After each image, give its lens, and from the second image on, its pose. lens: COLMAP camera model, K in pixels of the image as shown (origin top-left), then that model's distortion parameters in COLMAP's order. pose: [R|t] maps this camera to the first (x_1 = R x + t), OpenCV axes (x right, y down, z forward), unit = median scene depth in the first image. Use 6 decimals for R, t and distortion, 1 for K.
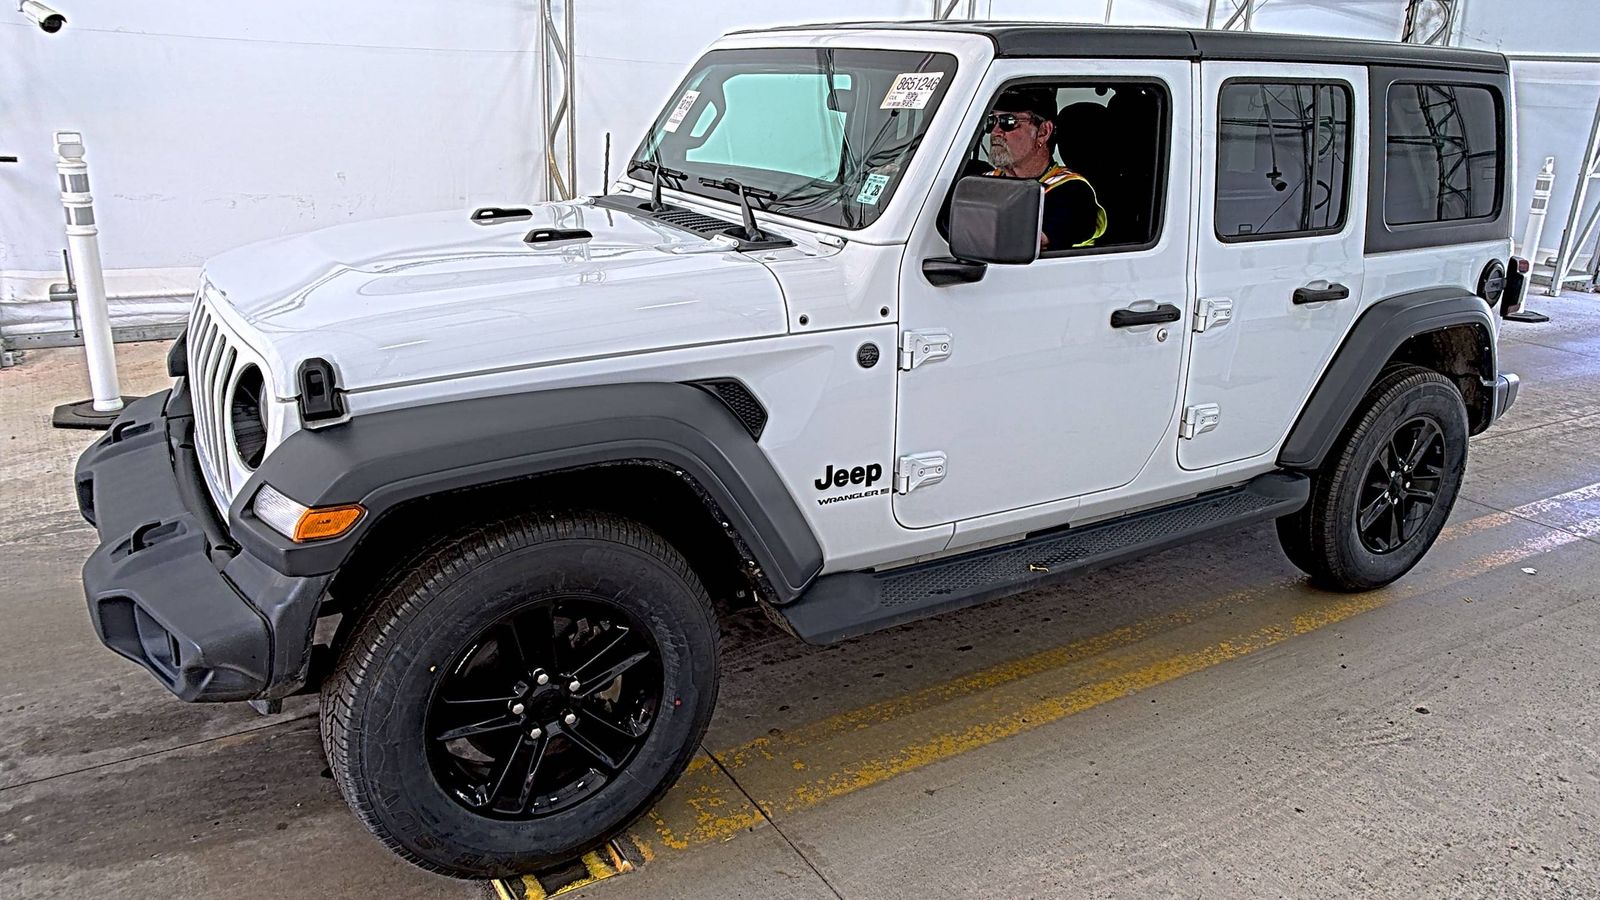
lens RADIAL K [[1167.6, 0, 805.1], [0, 1167.6, 461.8], [0, 0, 1]] dist [-0.004392, -0.003068]
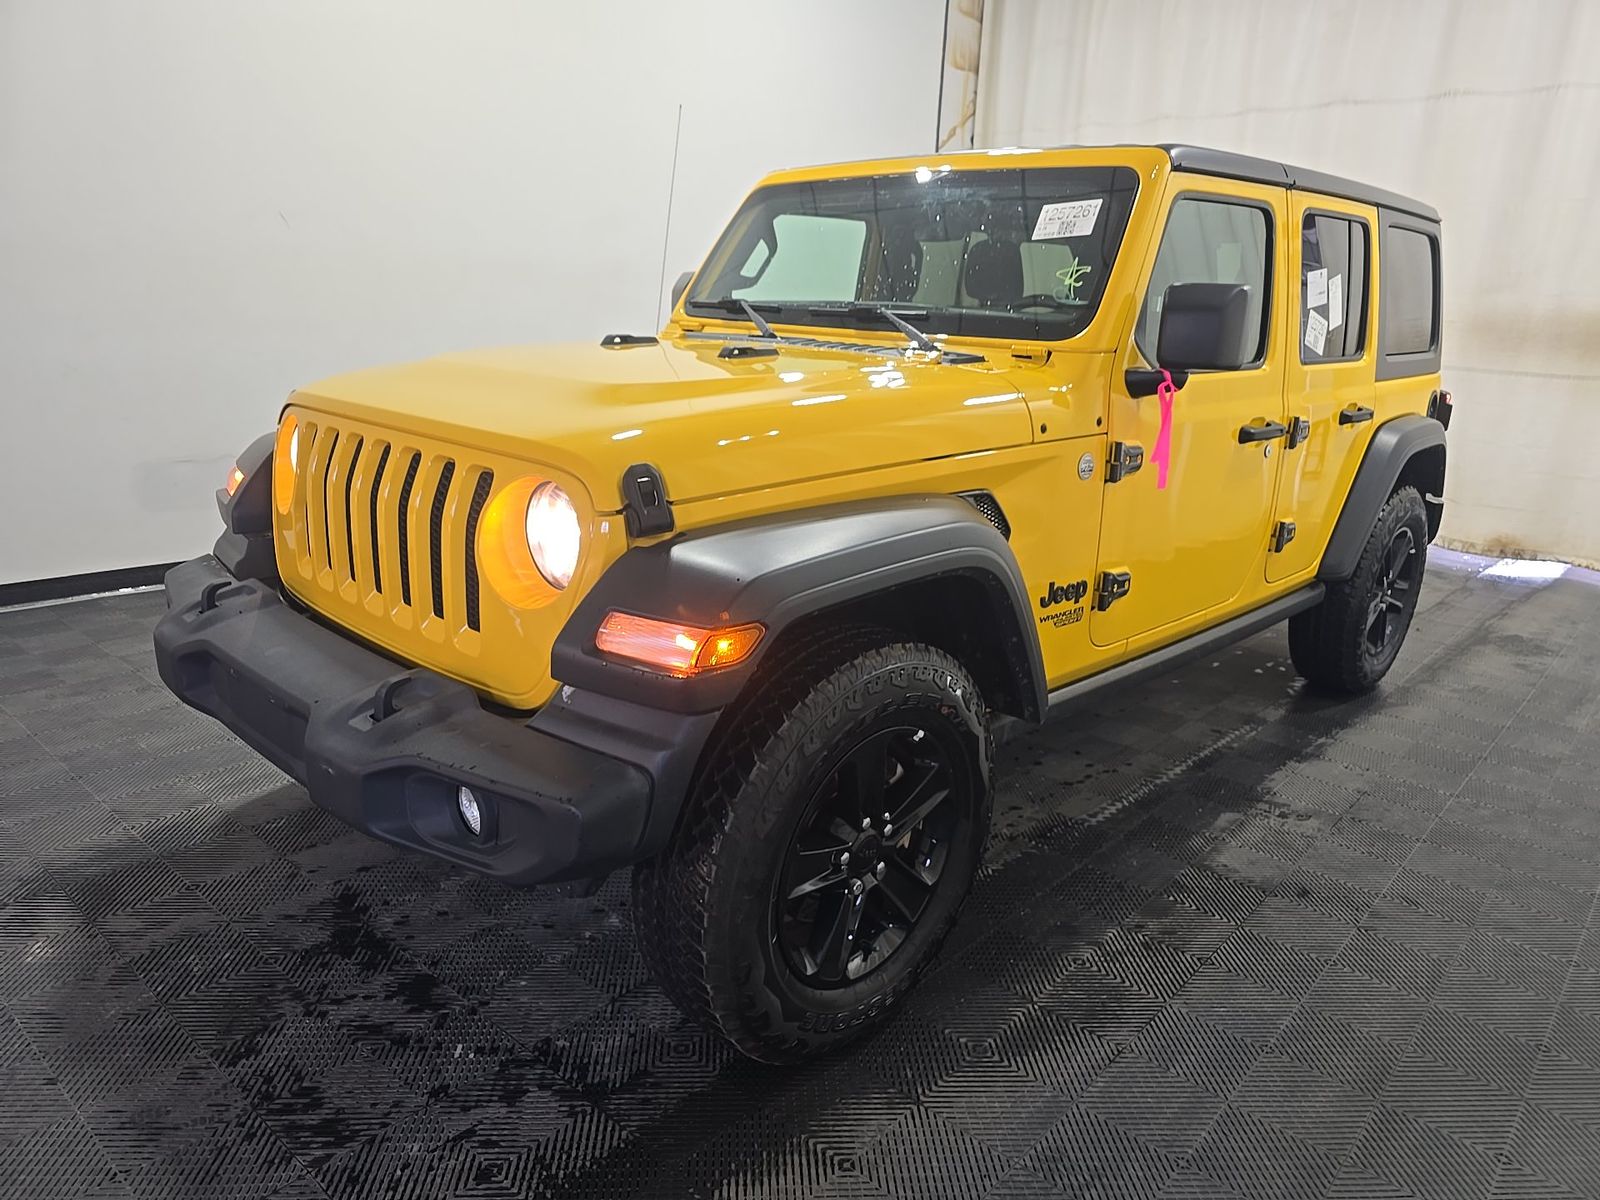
lens RADIAL K [[1096.3, 0, 800.0], [0, 1096.3, 600.0], [0, 0, 1]] dist [0.003798, 0.002191]
pose [[0.976113, -0.058250, 0.209308, -0.361980], [0.066149, 0.997330, -0.030934, 0.031217], [-0.206948, 0.044041, 0.977360, 0.150953]]
